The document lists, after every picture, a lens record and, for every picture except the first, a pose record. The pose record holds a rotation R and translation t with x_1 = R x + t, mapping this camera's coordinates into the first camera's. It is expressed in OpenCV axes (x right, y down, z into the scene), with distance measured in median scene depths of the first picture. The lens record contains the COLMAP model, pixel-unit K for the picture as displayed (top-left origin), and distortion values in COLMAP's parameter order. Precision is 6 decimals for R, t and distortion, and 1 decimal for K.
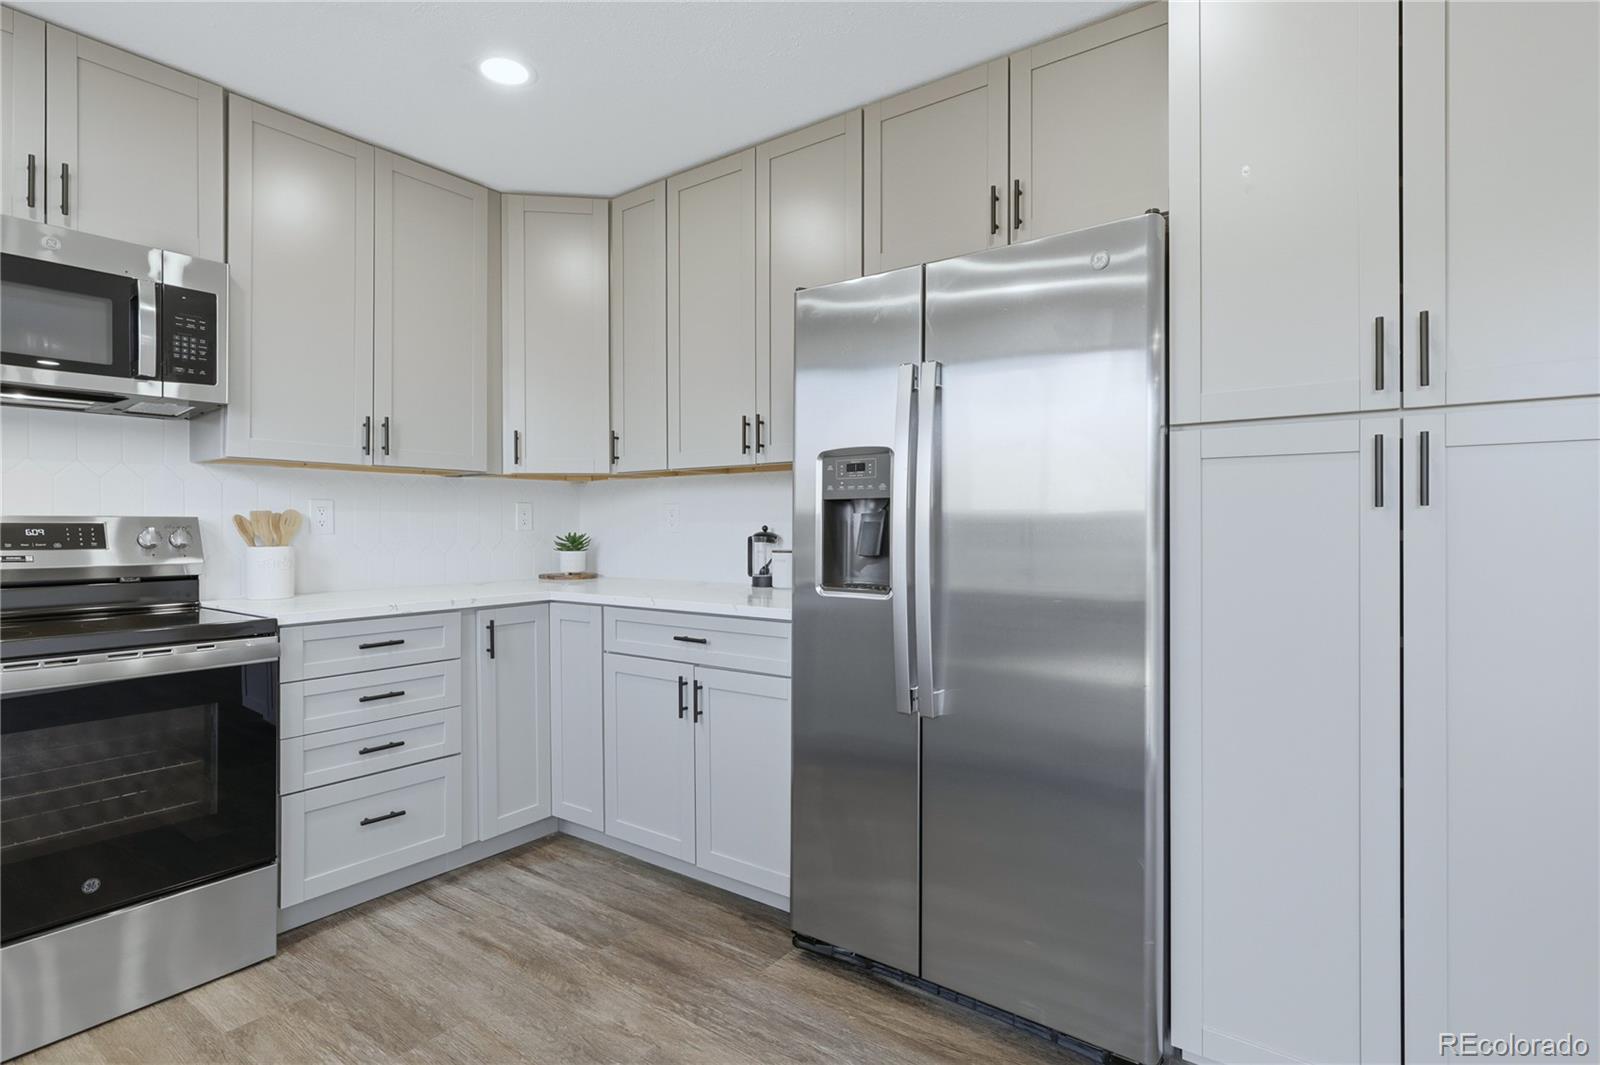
lens RADIAL K [[793.5, 0, 802.7], [0, 793.5, 529.2], [0, 0, 1]] dist [-0.000356, 0.000013]
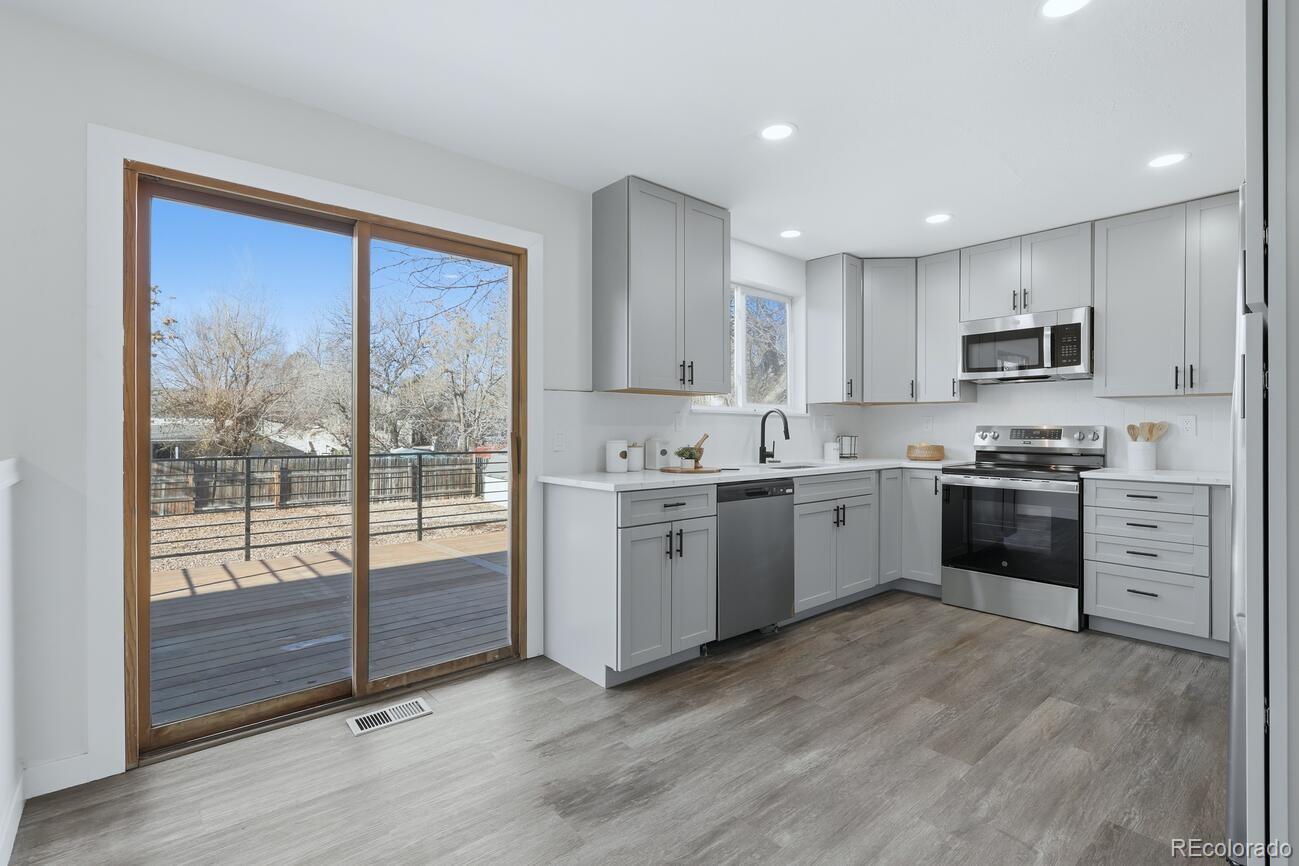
lens RADIAL K [[609.7, 0, 654.7], [0, 609.7, 425.0], [0, 0, 1]] dist [-0.001353, -0.000024]
pose [[-0.192734, 0.001095, -0.981250, 1.110279], [-0.006896, 0.999973, 0.002470, -0.015065], [0.981227, 0.007243, -0.192722, 0.187060]]
